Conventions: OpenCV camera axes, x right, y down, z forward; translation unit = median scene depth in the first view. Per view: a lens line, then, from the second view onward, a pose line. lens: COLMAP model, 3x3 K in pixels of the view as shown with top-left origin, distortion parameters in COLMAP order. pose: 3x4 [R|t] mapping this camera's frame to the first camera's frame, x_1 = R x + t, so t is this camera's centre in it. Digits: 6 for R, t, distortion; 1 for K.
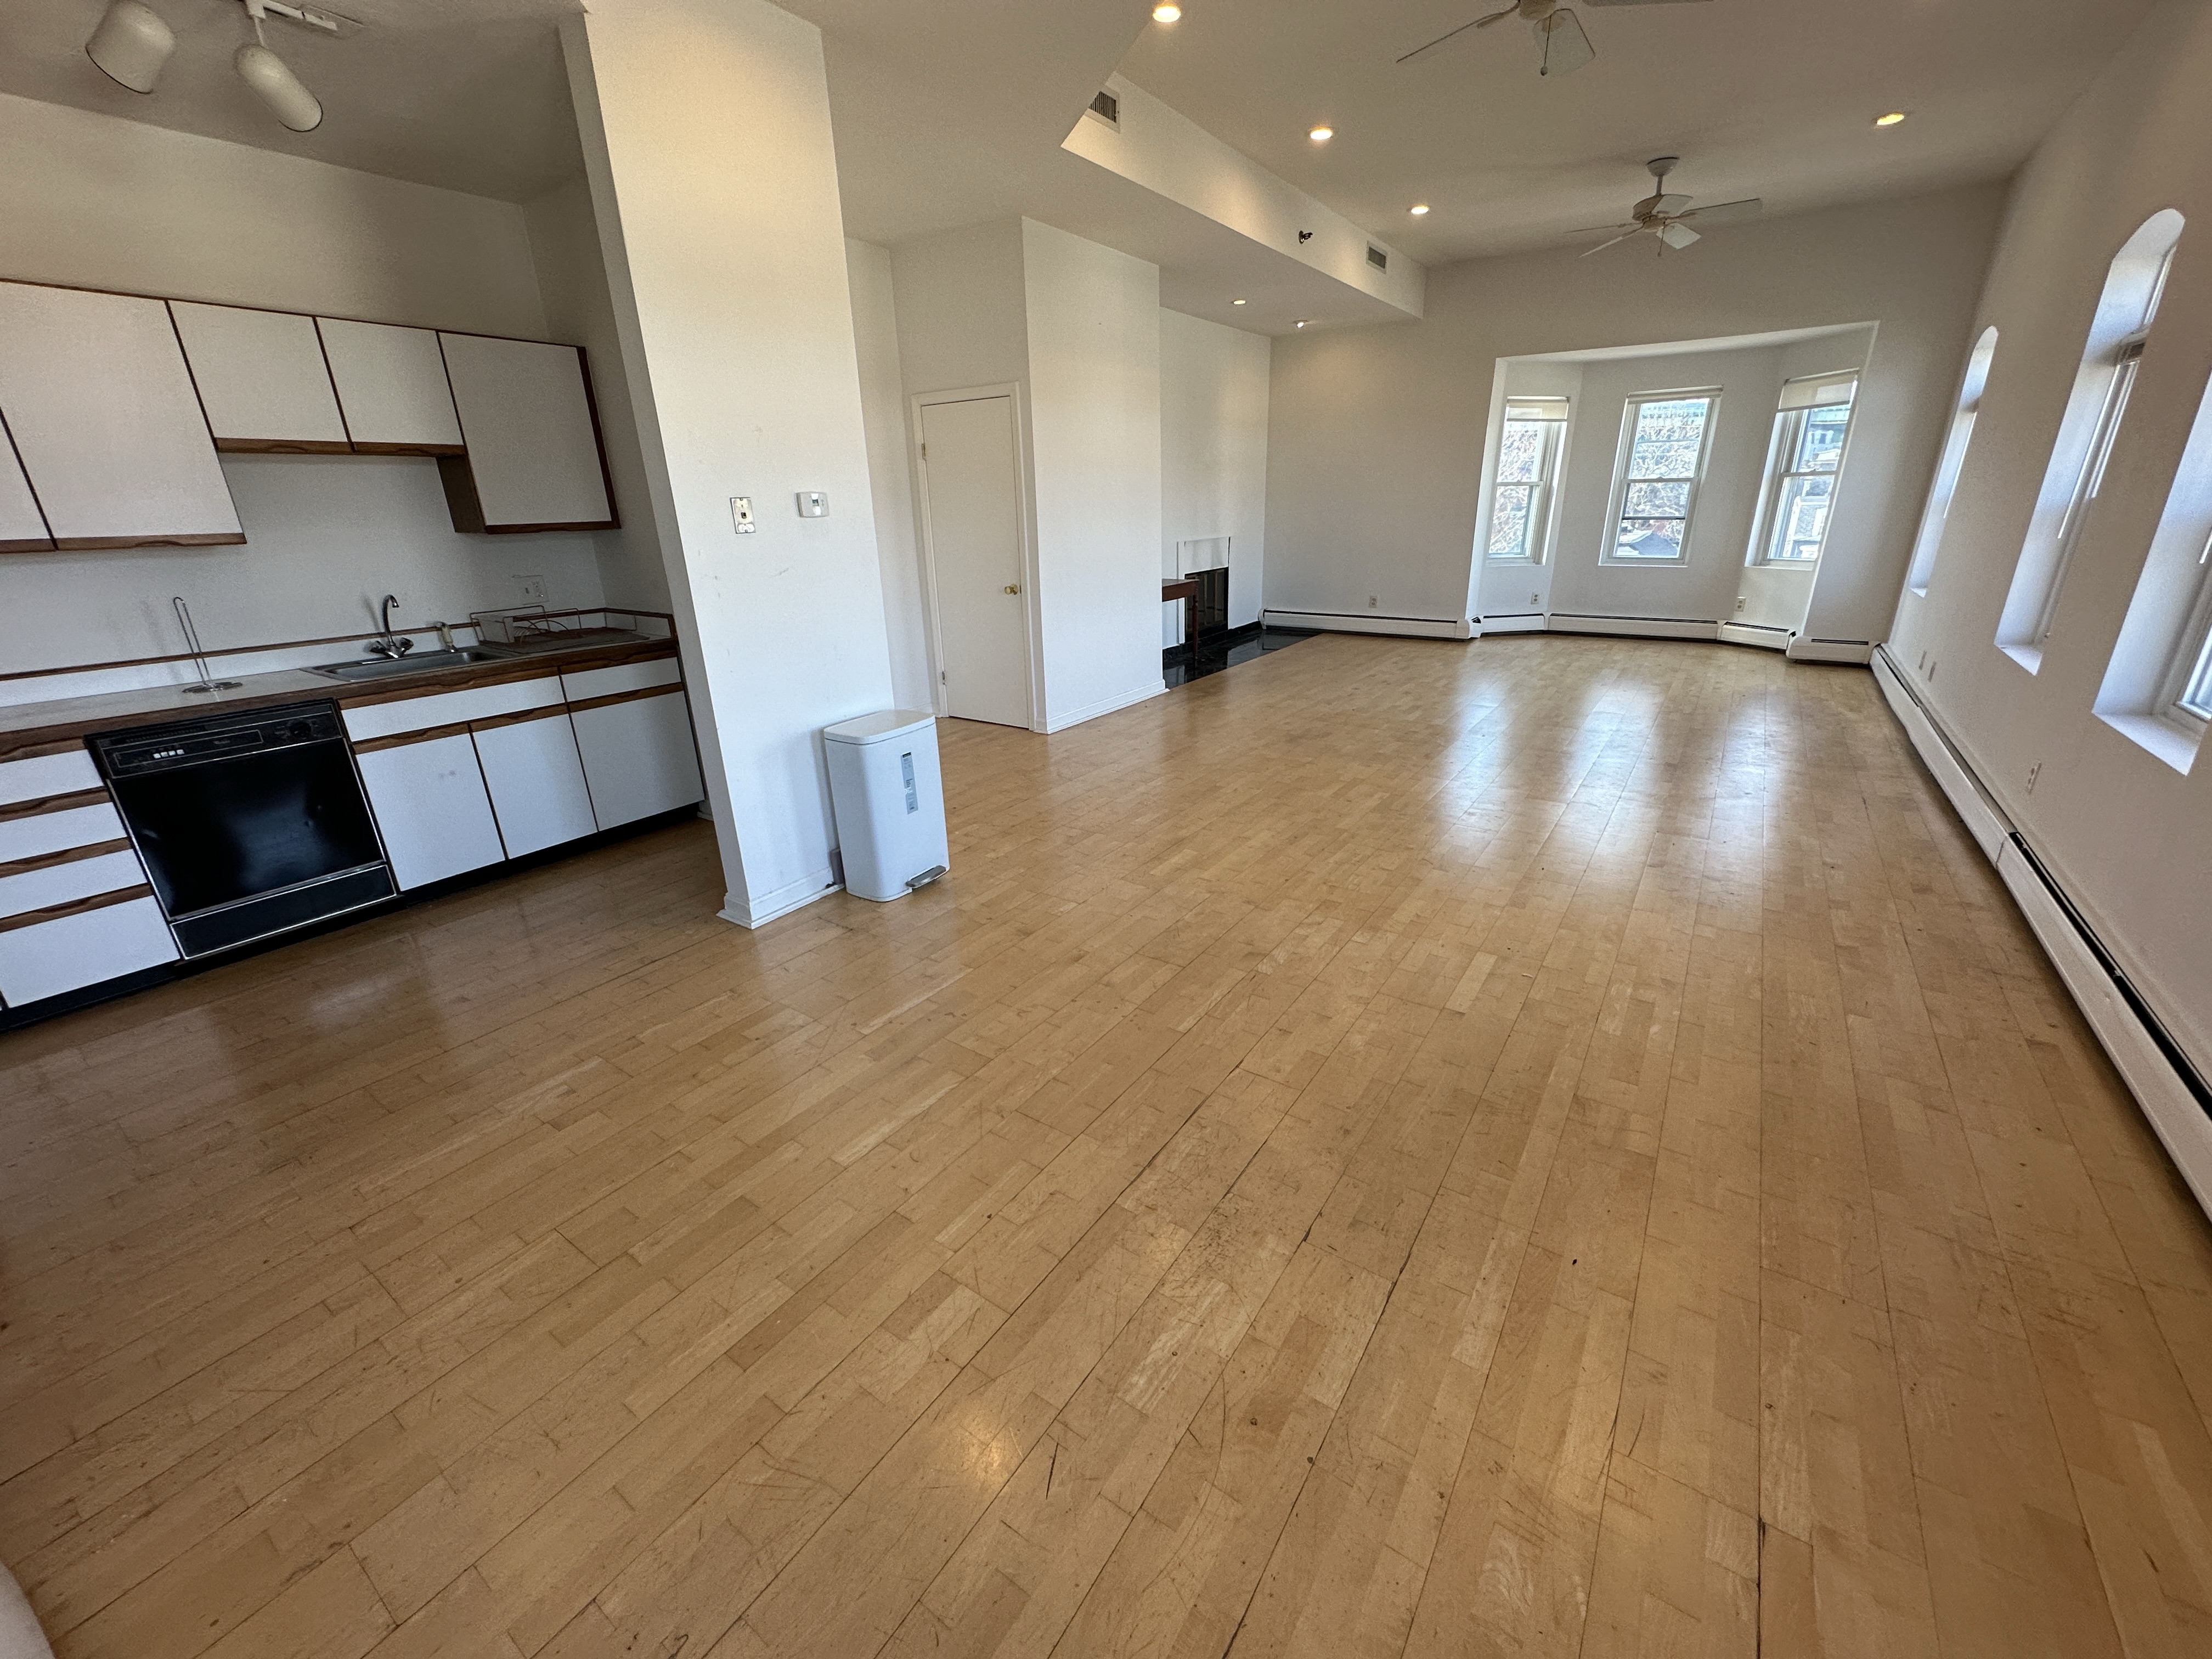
lens RADIAL K [[880.9, 0, 1108.9], [0, 880.9, 828.9], [0, 0, 1]] dist [0.000008, -0.000101]
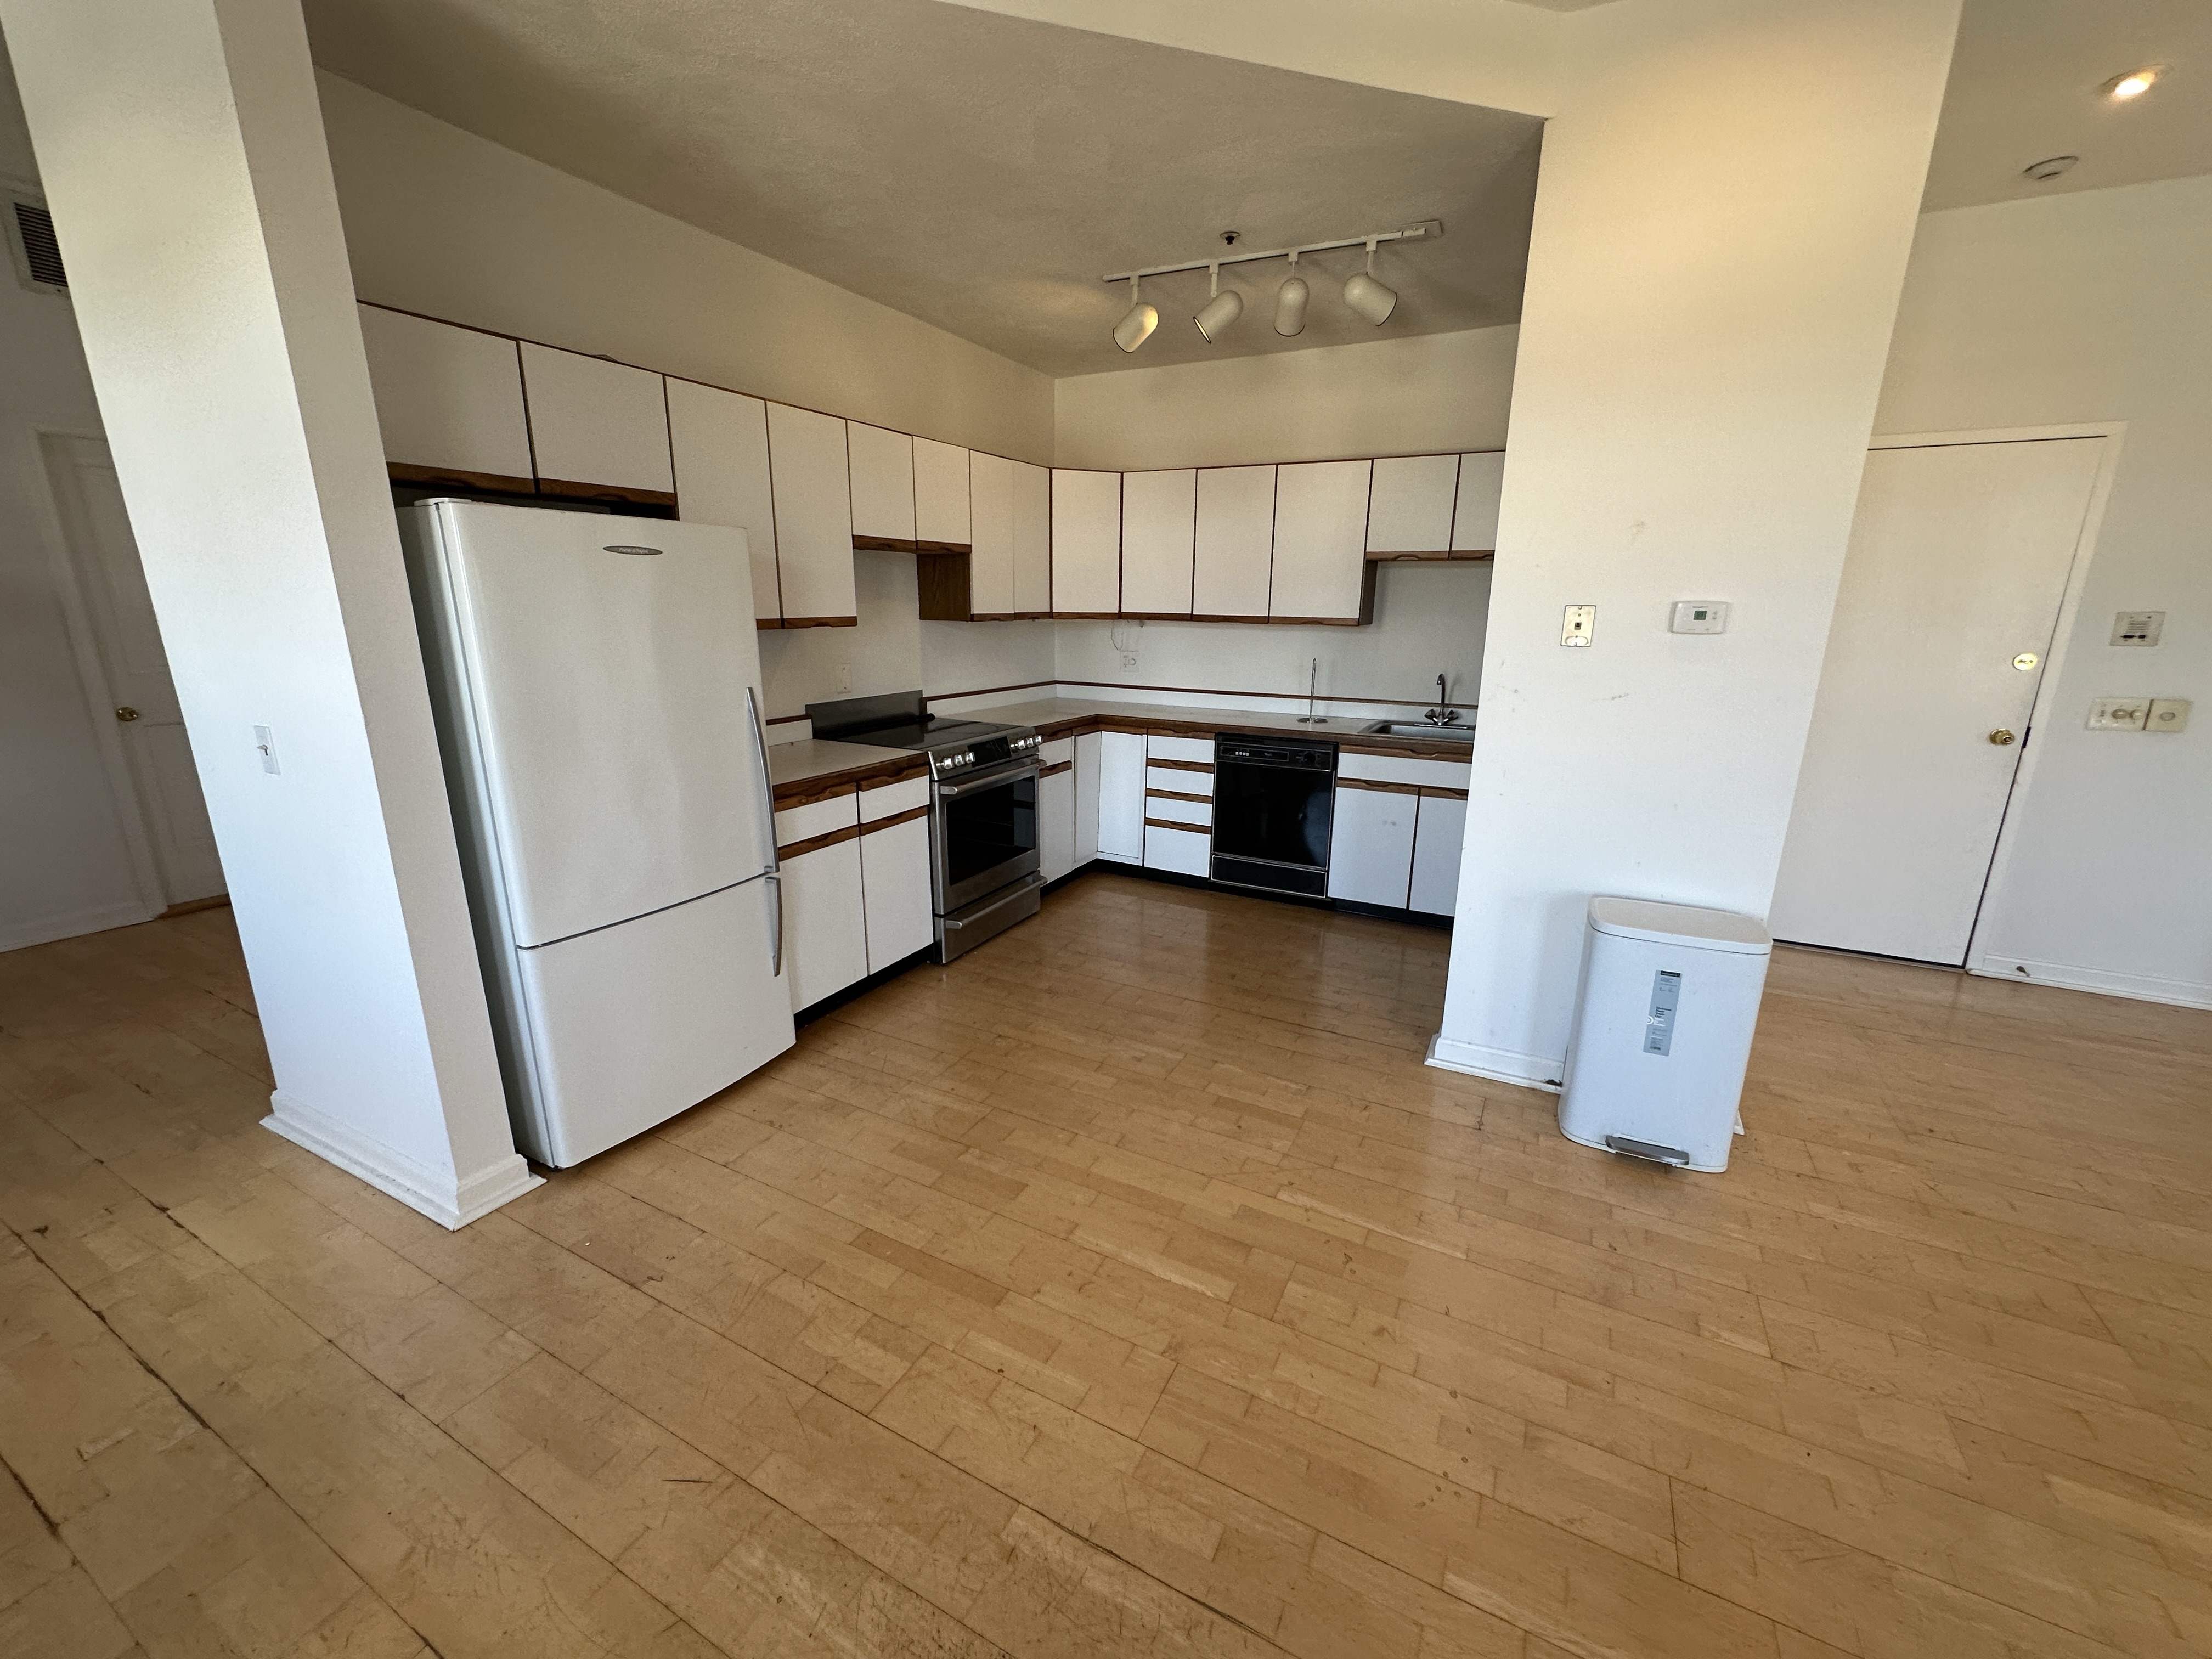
lens RADIAL K [[880.9, 0, 1108.9], [0, 880.9, 828.9], [0, 0, 1]] dist [0.000008, -0.000101]
pose [[0.121208, 0.273506, -0.954203, 0.274278], [-0.361557, 0.907418, 0.214170, -0.141359], [0.924438, 0.319039, 0.208874, 0.337195]]
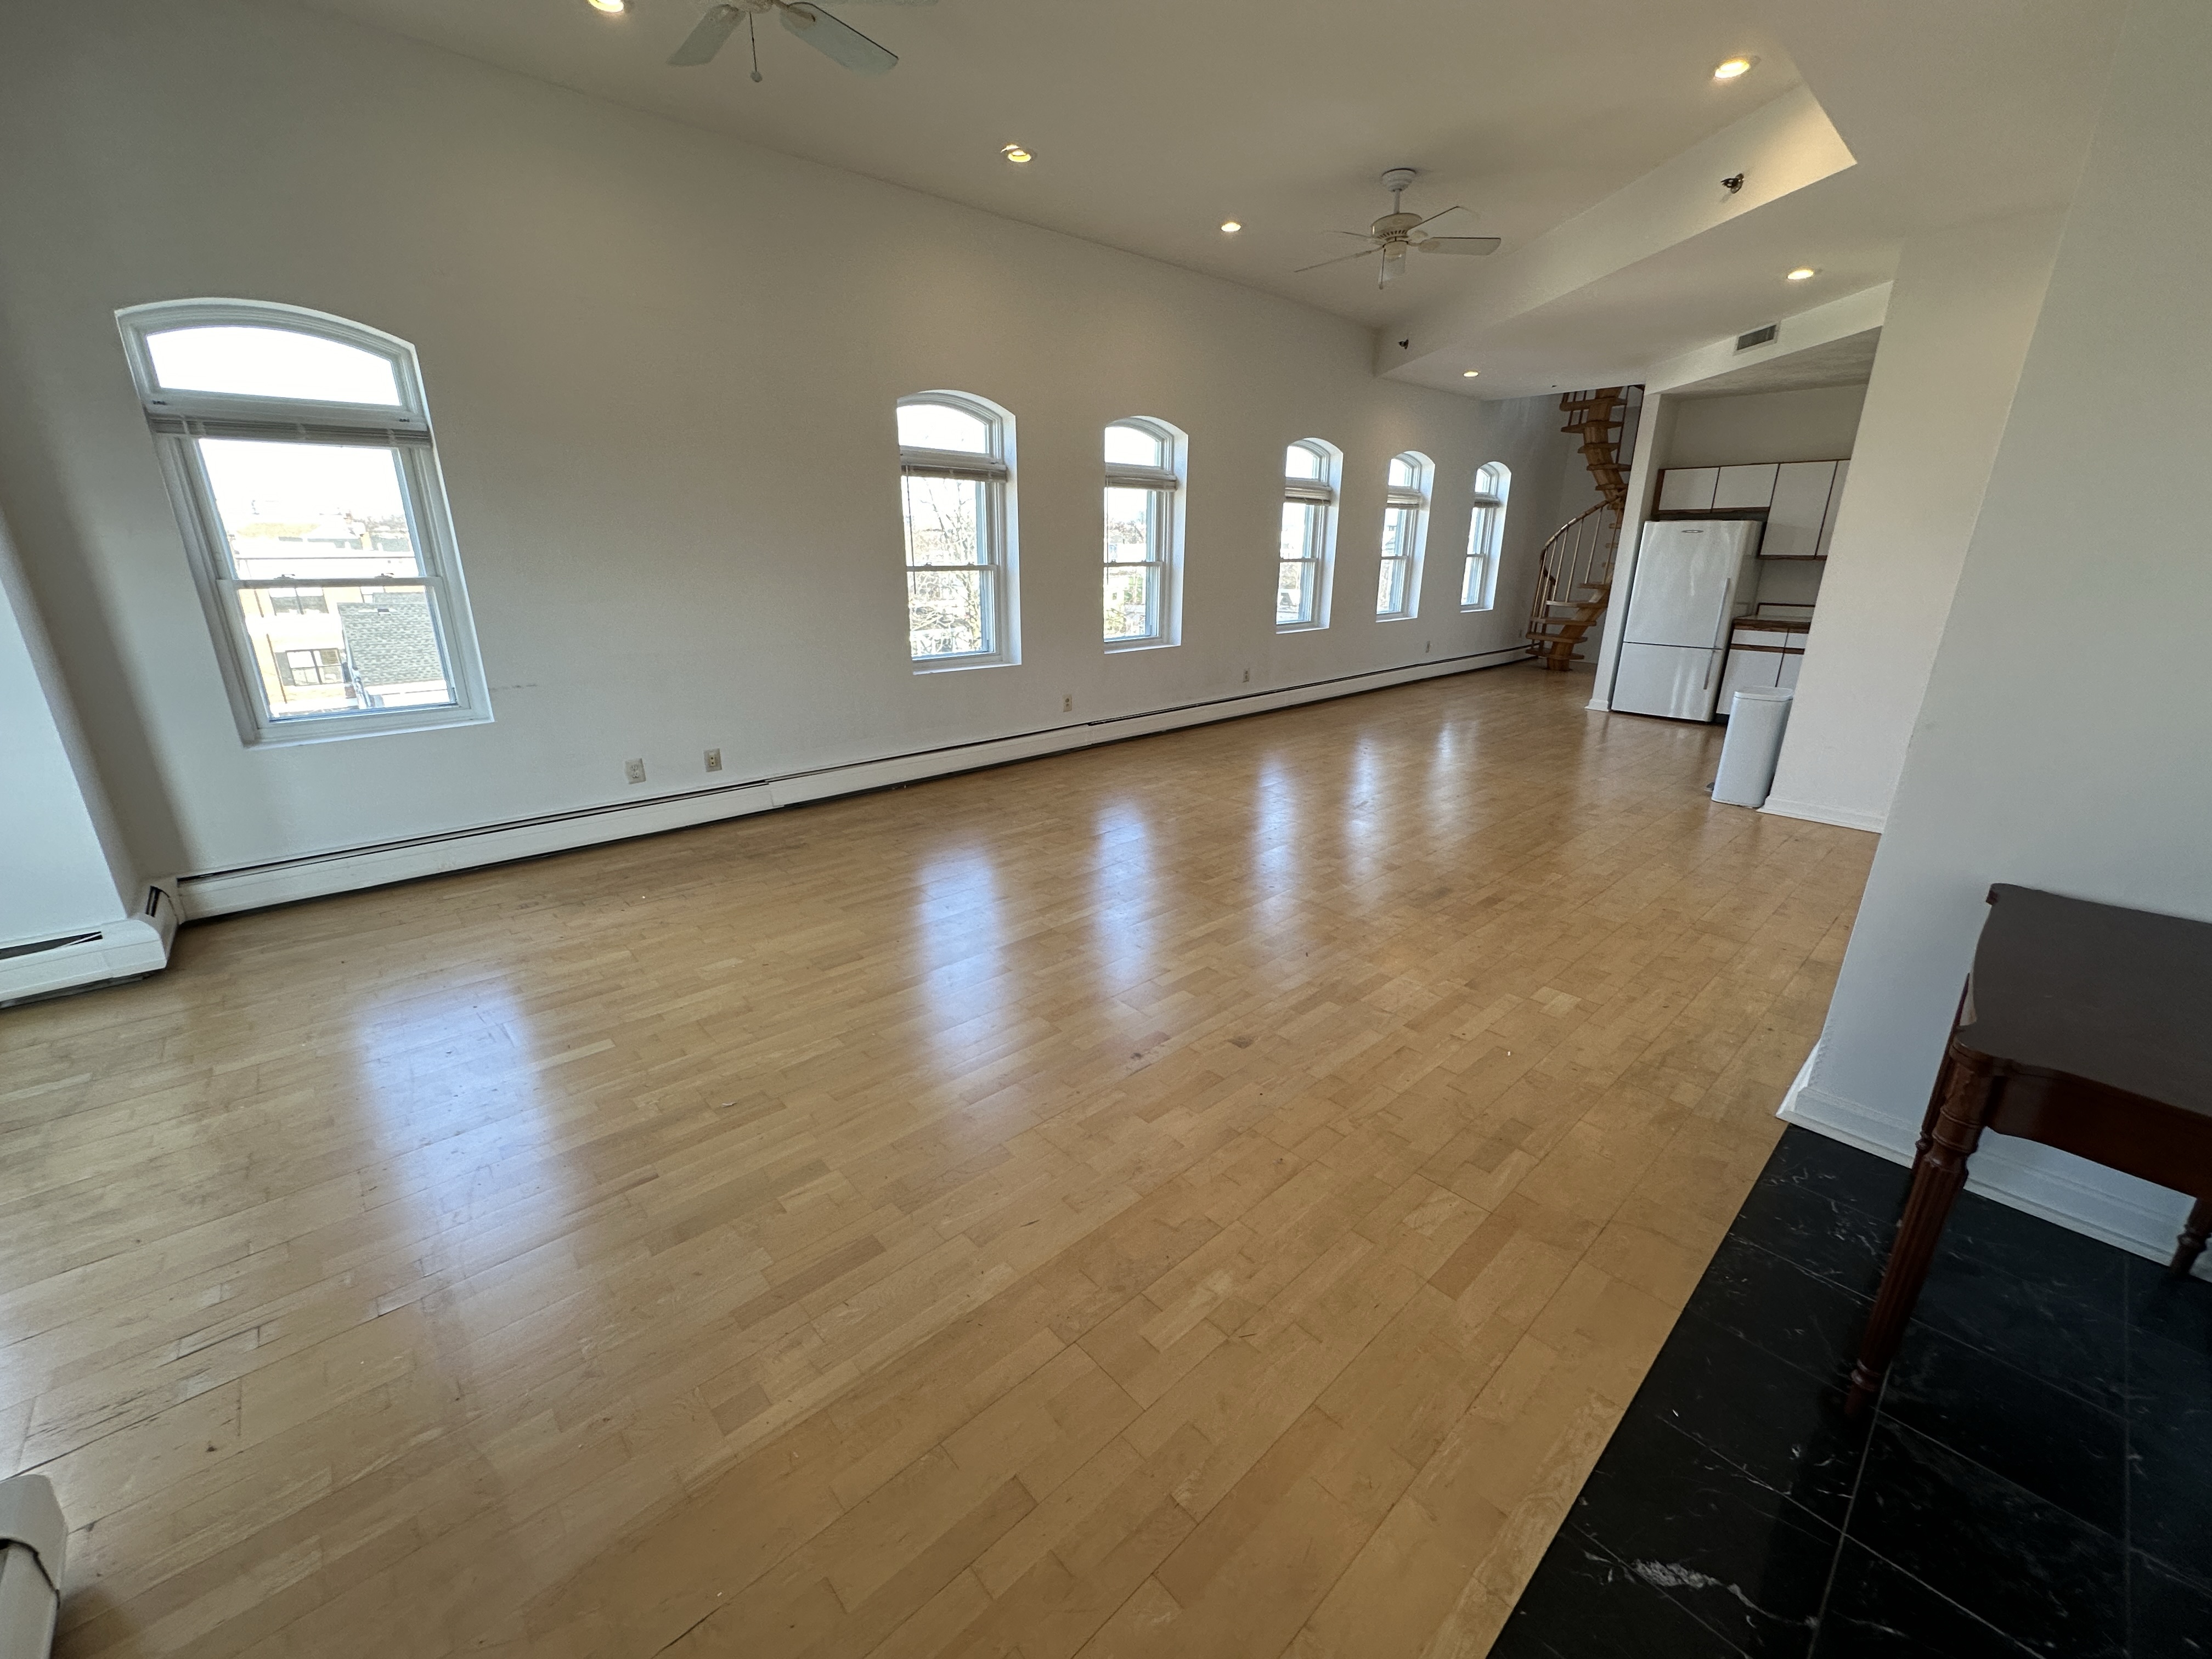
lens RADIAL K [[877.6, 0, 1108.6], [0, 877.6, 829.5], [0, 0, 1]] dist [-0.000738, 0.000430]
pose [[-0.975306, -0.047672, 0.215653, 0.424137], [0.097036, 0.784644, 0.612306, -0.798920], [-0.198400, 0.618111, -0.760642, 2.069748]]
